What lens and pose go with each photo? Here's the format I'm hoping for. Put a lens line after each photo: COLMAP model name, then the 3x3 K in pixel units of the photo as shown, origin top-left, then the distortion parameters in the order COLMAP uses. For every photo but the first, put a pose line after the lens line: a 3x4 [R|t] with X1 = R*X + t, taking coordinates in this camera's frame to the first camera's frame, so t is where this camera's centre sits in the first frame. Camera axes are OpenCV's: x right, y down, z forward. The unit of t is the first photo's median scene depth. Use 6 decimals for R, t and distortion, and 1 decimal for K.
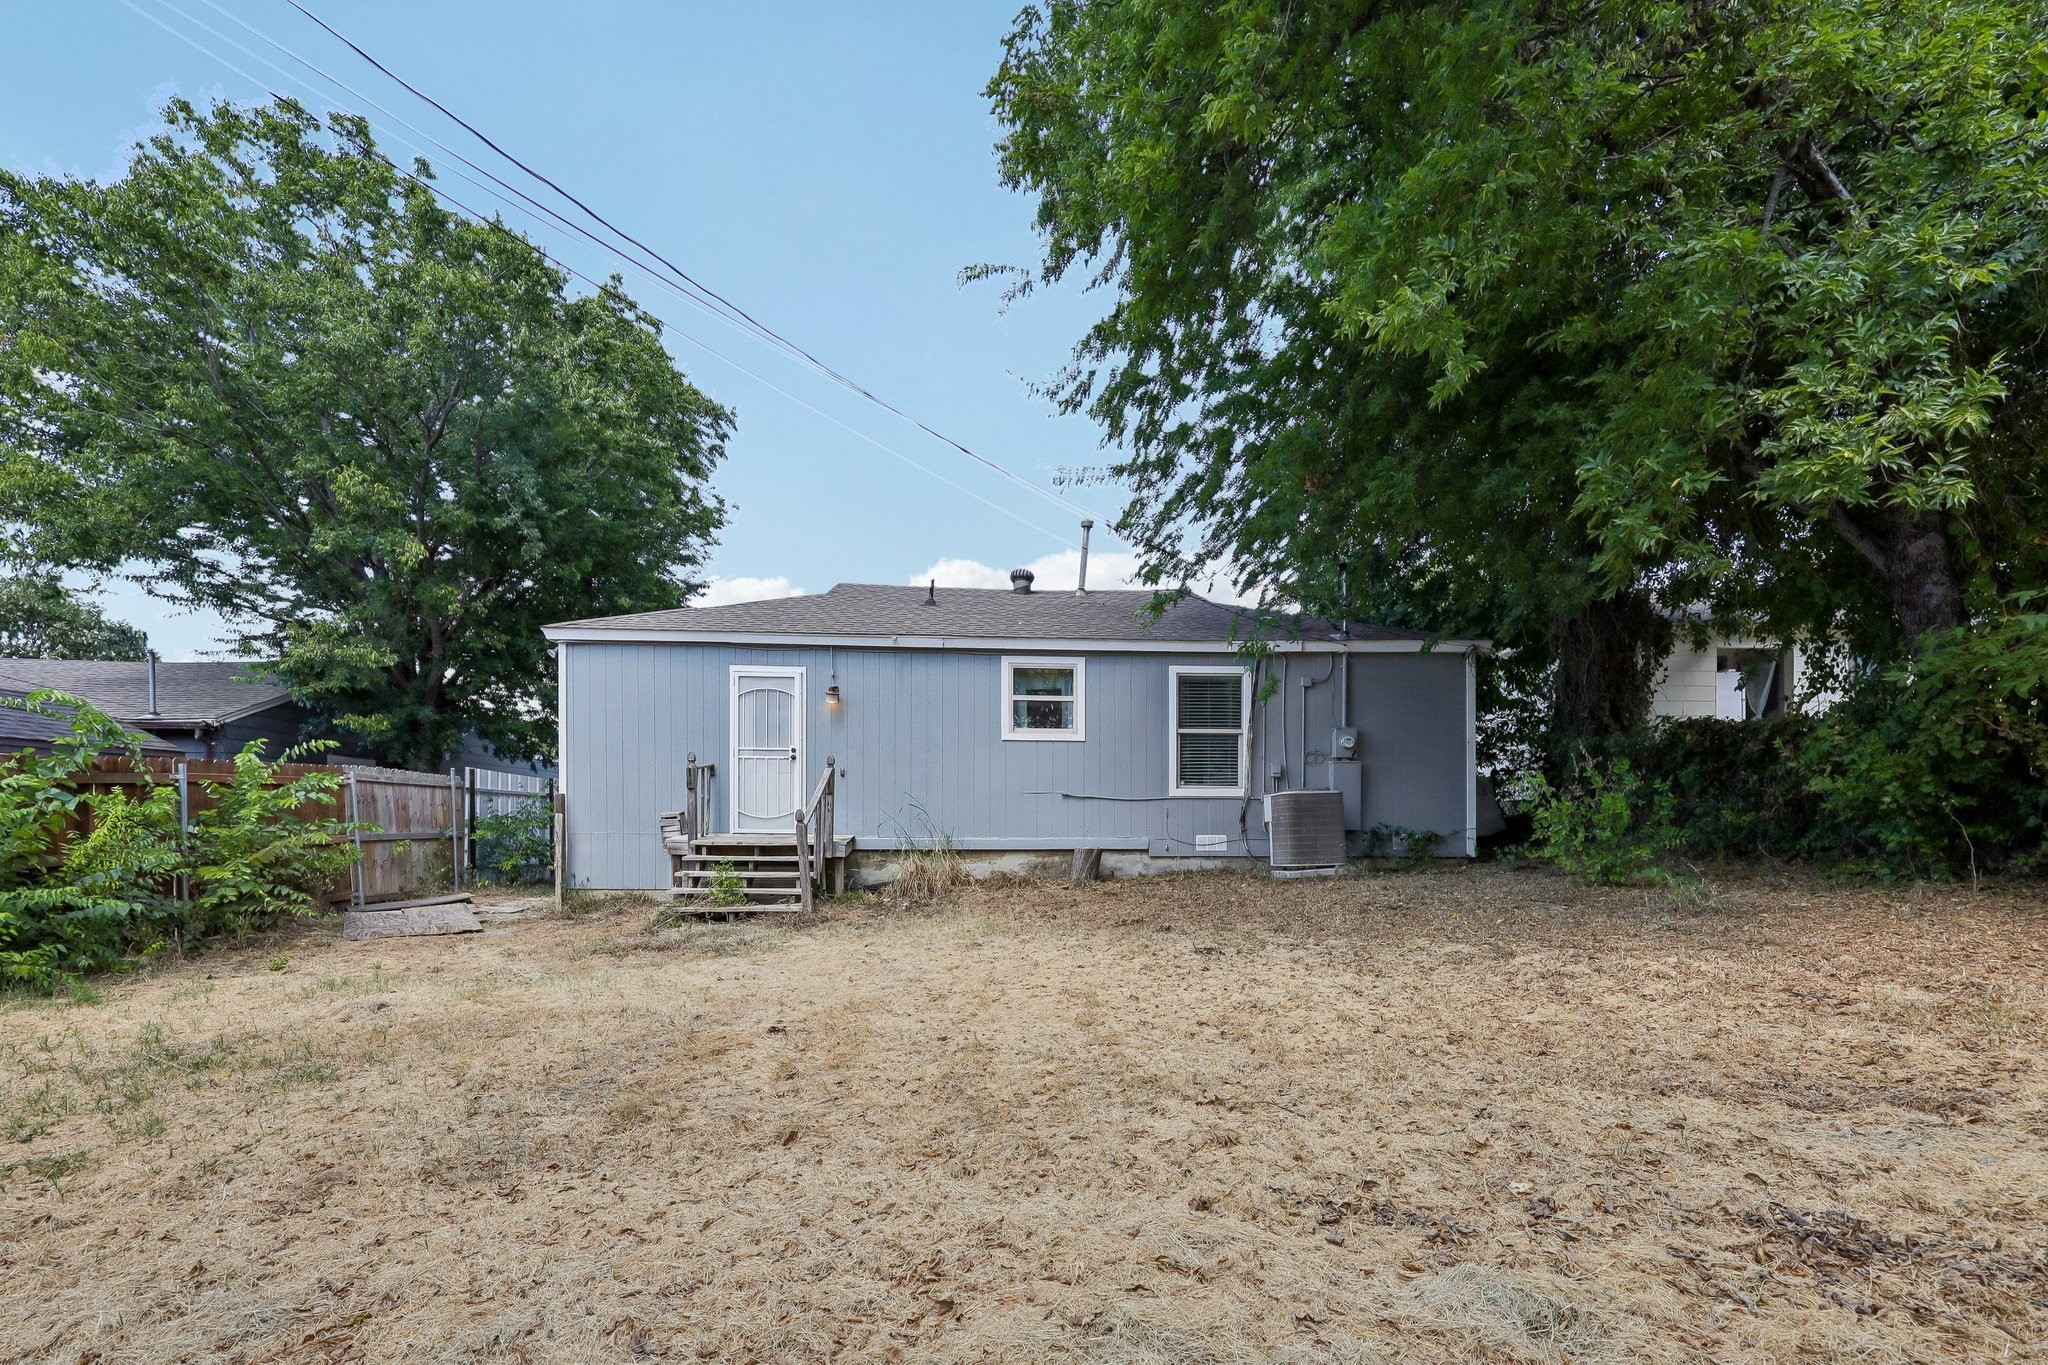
lens RADIAL K [[864.0, 0, 1019.1], [0, 864.0, 762.0], [0, 0, 1]] dist [0.001545, 0.000367]
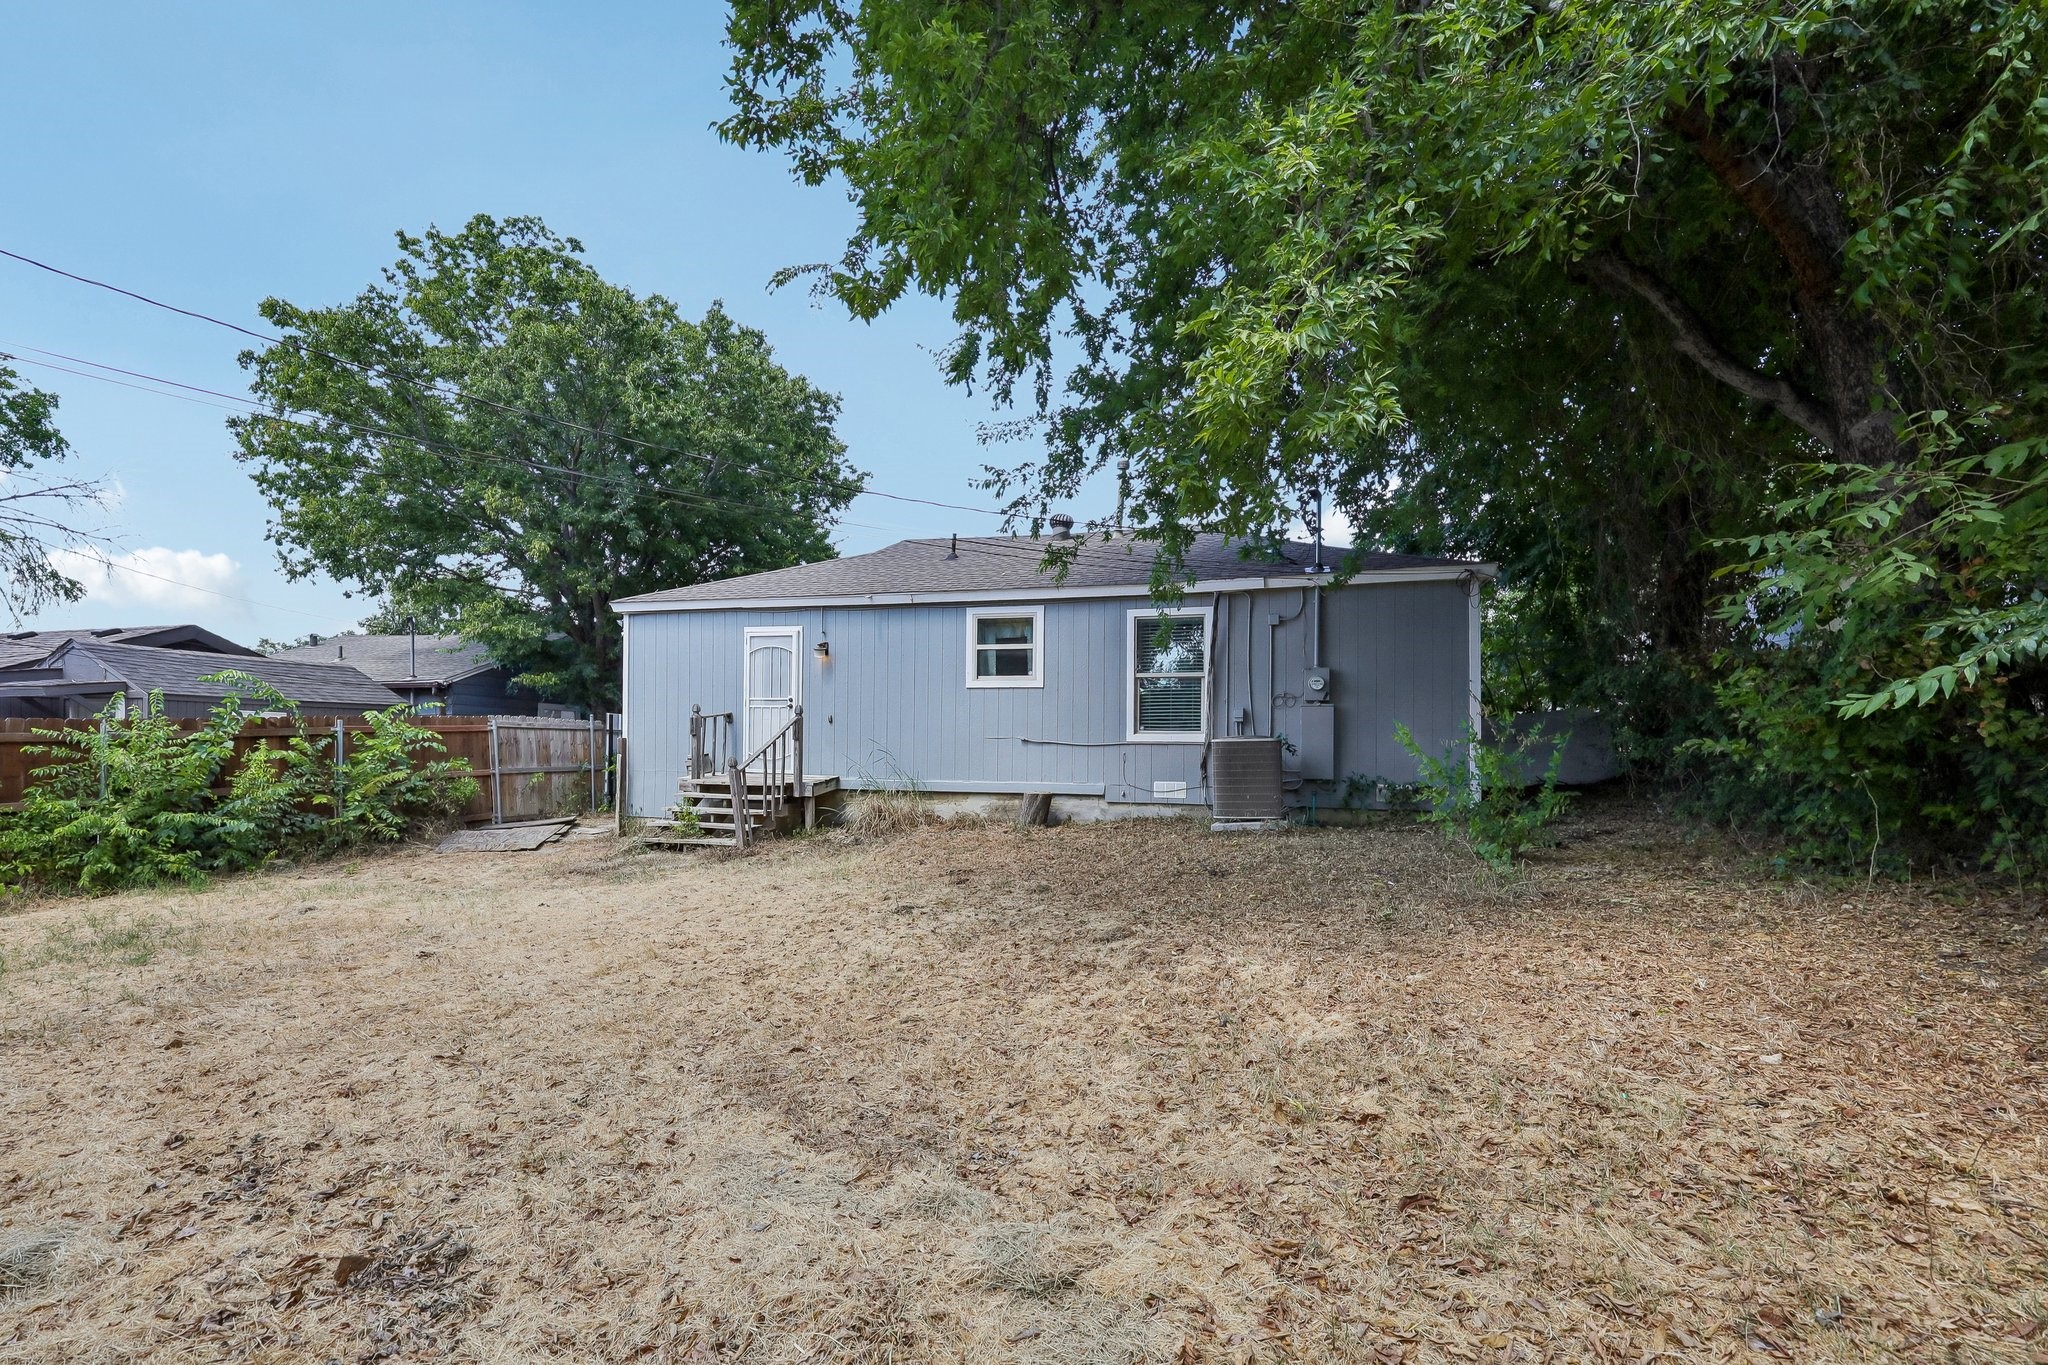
lens RADIAL K [[834.1, 0, 1027.7], [0, 834.1, 675.8], [0, 0, 1]] dist [-0.002577, -0.000284]
pose [[0.949370, -0.020154, -0.313514, 0.368897], [0.015669, 0.999736, -0.016820, -0.021495], [0.313770, 0.011056, 0.949435, 0.058543]]
